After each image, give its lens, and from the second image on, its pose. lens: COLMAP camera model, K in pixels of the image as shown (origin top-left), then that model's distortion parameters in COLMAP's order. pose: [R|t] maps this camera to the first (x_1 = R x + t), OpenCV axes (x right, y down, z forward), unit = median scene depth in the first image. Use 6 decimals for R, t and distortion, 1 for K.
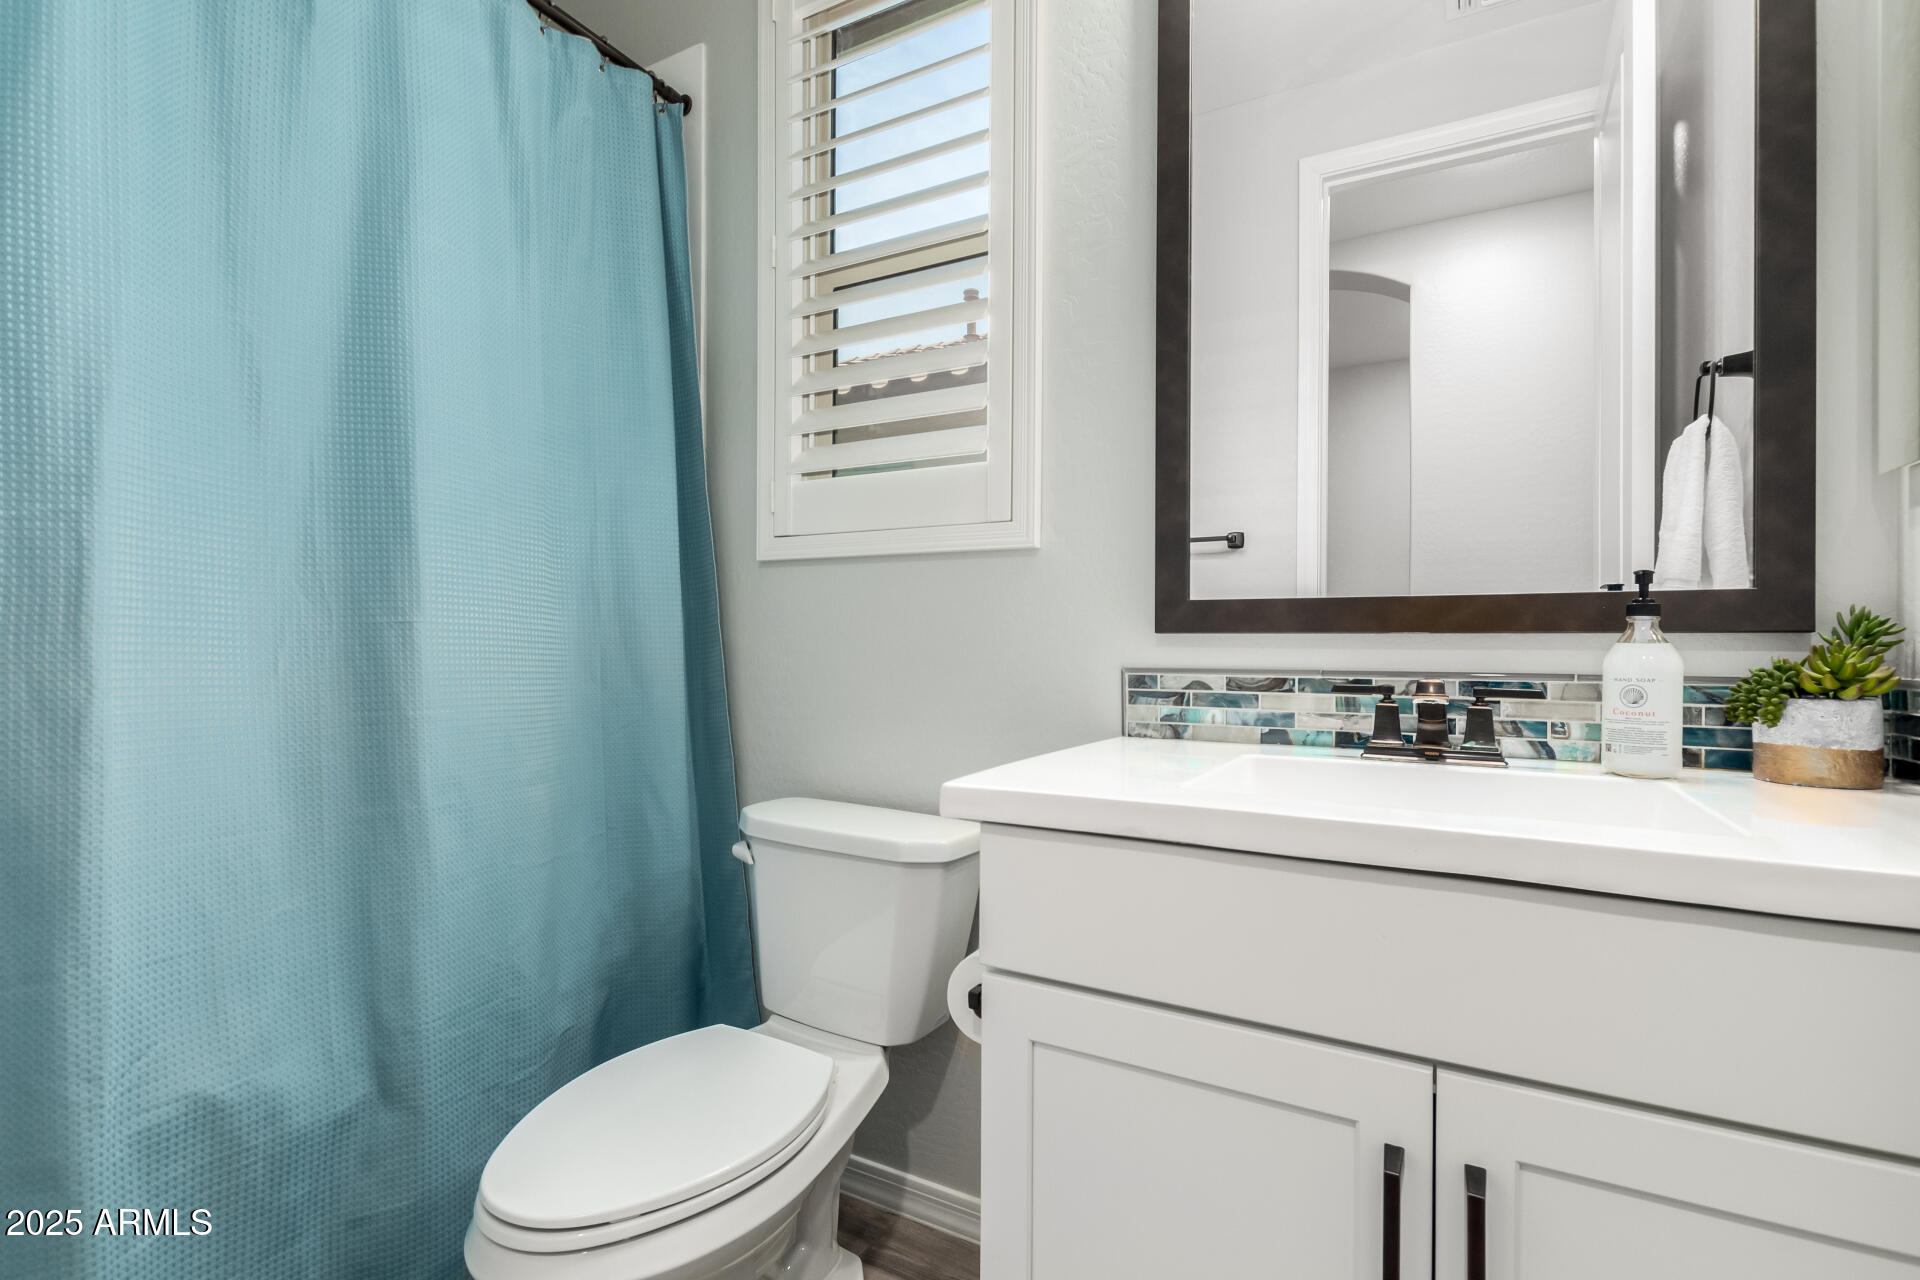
lens RADIAL K [[865.7, 0, 980.0], [0, 865.7, 643.4], [0, 0, 1]] dist [0.013761, -0.009918]
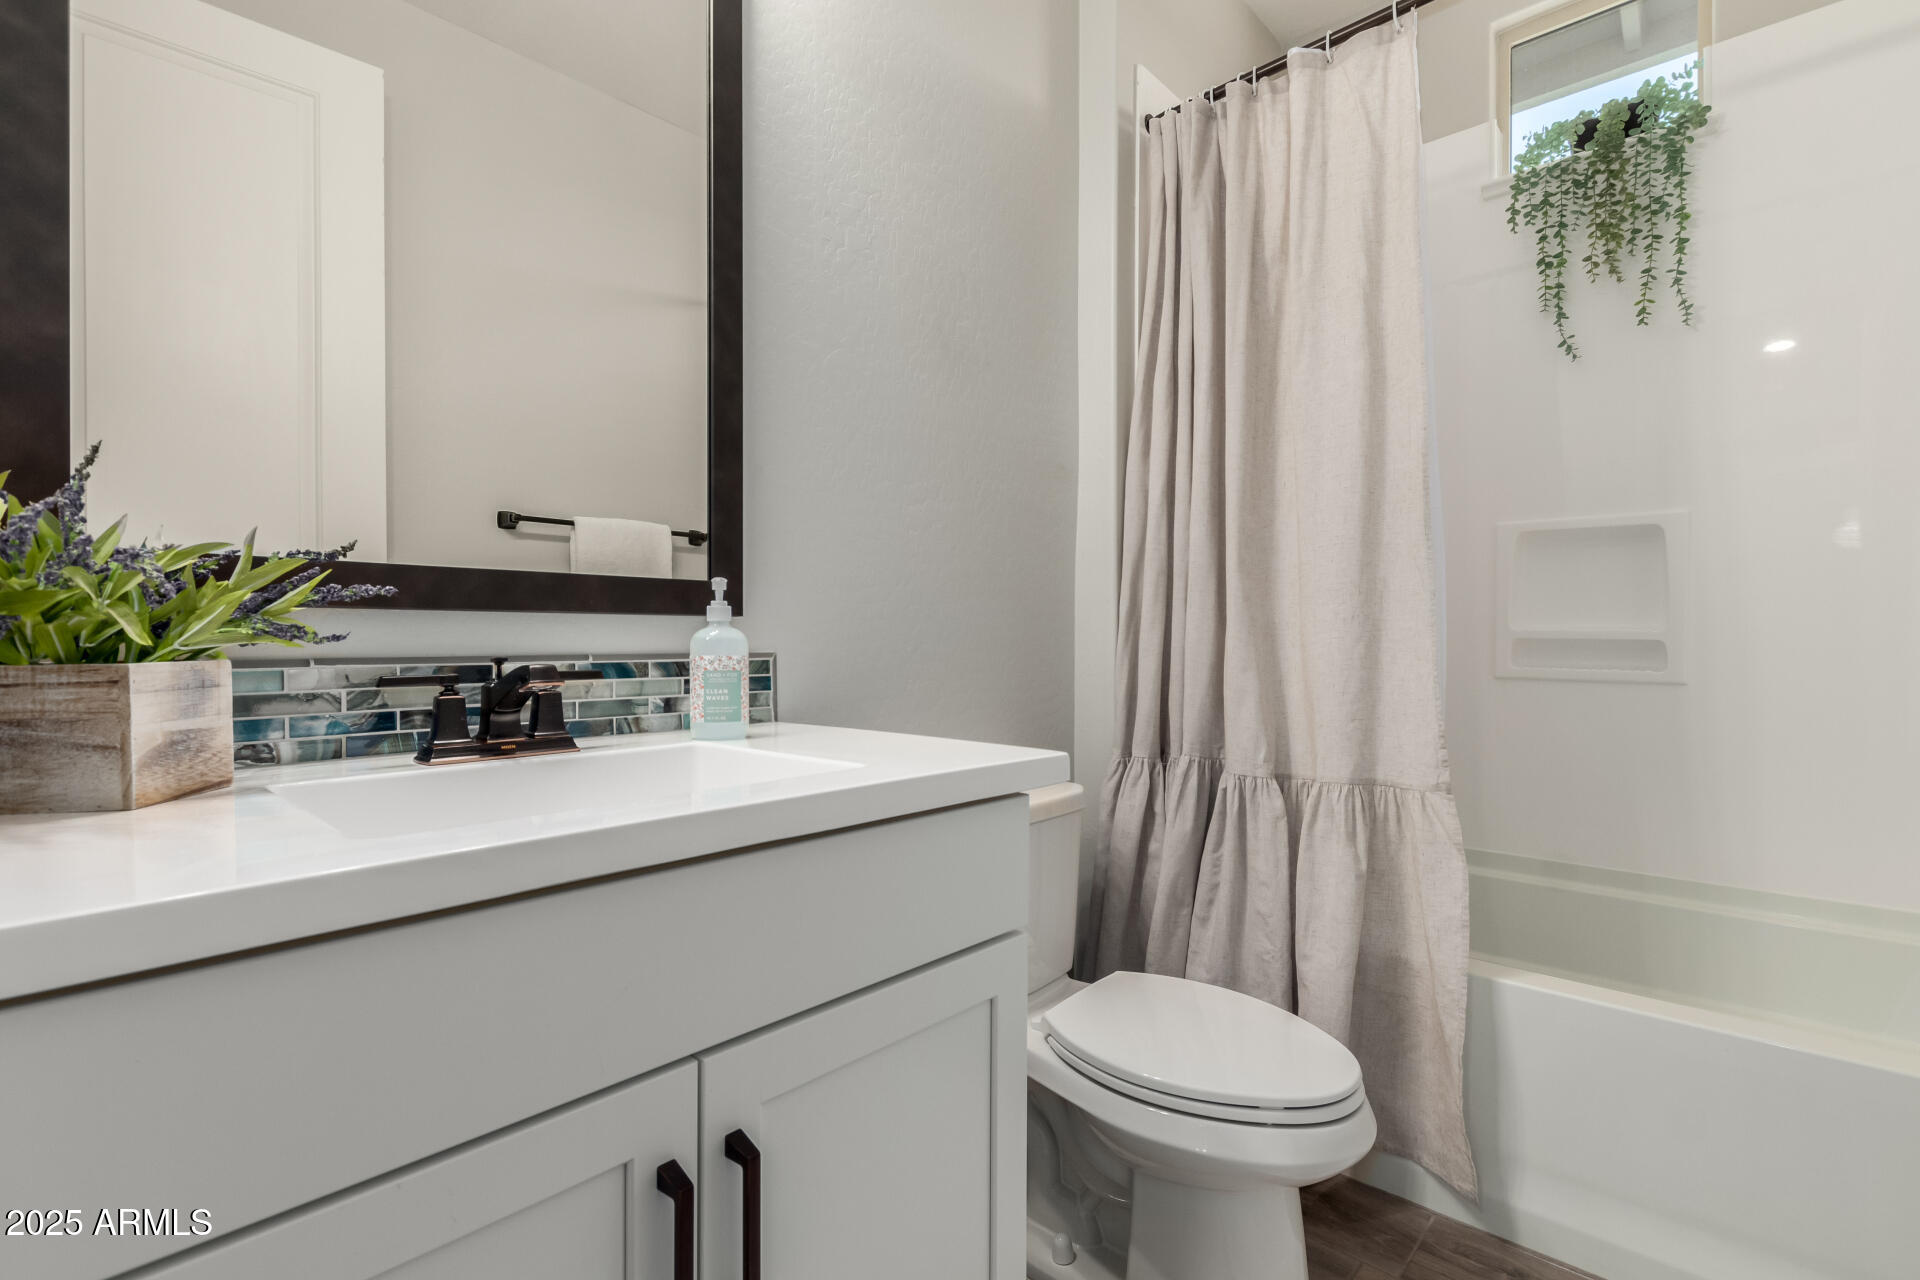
lens RADIAL K [[890.6, 0, 967.2], [0, 890.6, 642.6], [0, 0, 1]] dist [0.000275, -0.001088]
pose [[0.264786, -0.009081, 0.964264, -0.194480], [-0.000815, 0.999953, 0.009641, 0.007924], [-0.964307, -0.003339, 0.264766, 0.250502]]
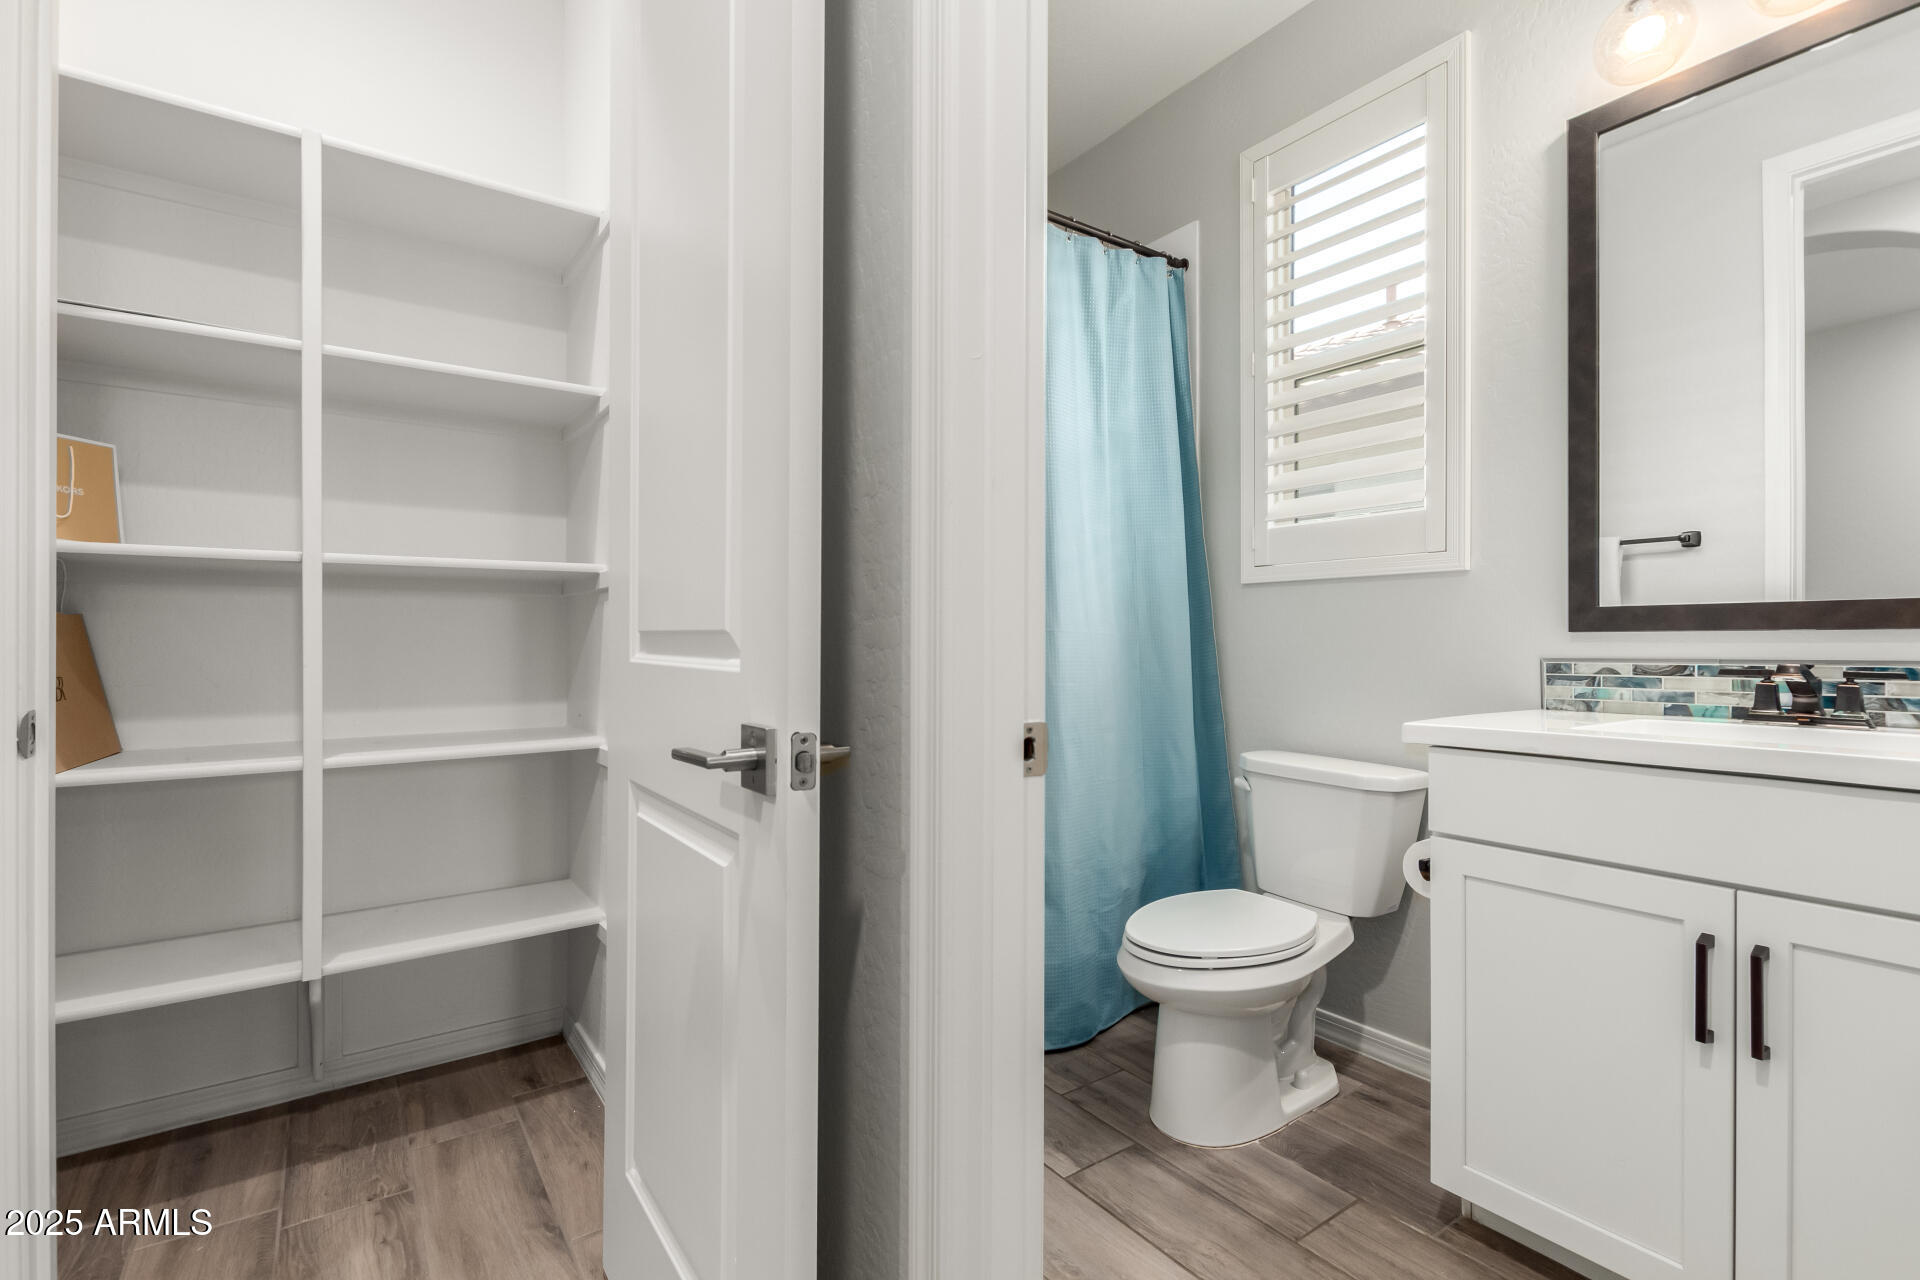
lens RADIAL K [[890.6, 0, 967.2], [0, 890.6, 642.6], [0, 0, 1]] dist [0.000275, -0.001088]
pose [[0.899071, -0.006741, -0.437751, -0.032844], [0.006399, 0.999977, -0.002257, 0.001828], [0.437756, -0.000772, 0.899094, -0.671813]]
